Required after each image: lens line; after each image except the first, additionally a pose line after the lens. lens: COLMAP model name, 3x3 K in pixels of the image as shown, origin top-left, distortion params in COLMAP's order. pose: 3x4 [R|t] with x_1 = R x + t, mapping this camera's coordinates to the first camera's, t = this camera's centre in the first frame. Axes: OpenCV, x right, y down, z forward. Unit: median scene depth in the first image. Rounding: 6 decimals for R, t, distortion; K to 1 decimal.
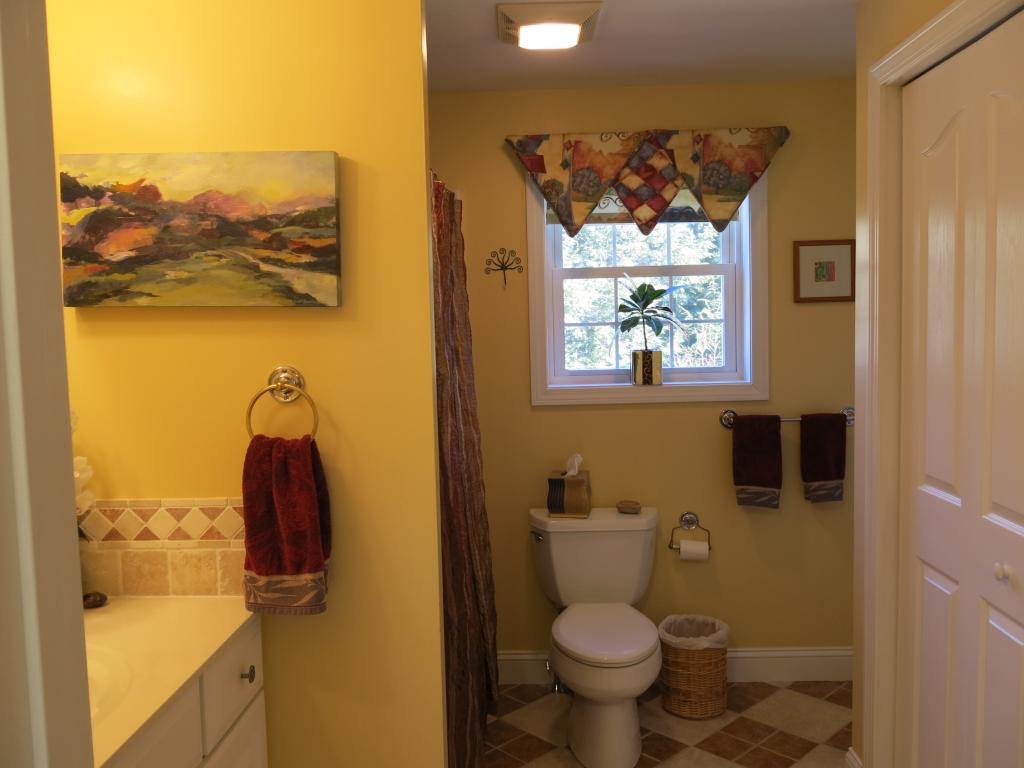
lens RADIAL K [[851.3, 0, 510.2], [0, 851.3, 382.8], [0, 0, 1]] dist [-0.035604, 0.017831]
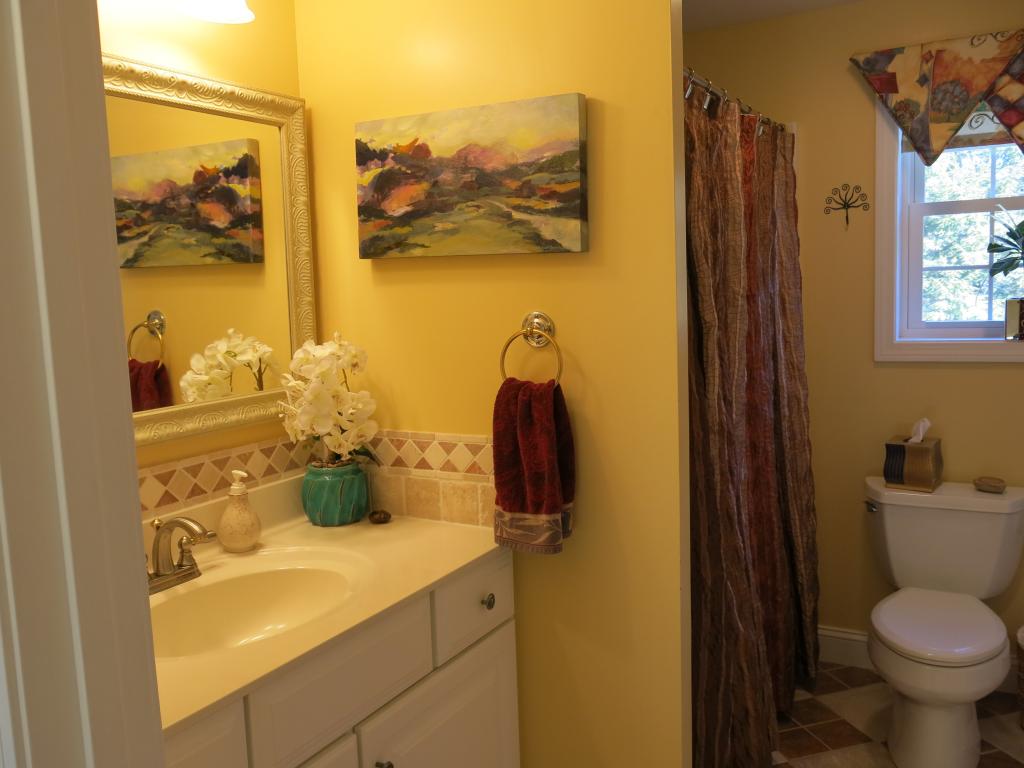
lens RADIAL K [[851.3, 0, 509.8], [0, 851.3, 385.7], [0, 0, 1]] dist [-0.035604, 0.017831]
pose [[0.882620, 0.043198, -0.468097, 0.124683], [-0.015506, 0.997902, 0.062855, 0.003469], [0.469830, -0.048219, 0.881439, 0.049905]]
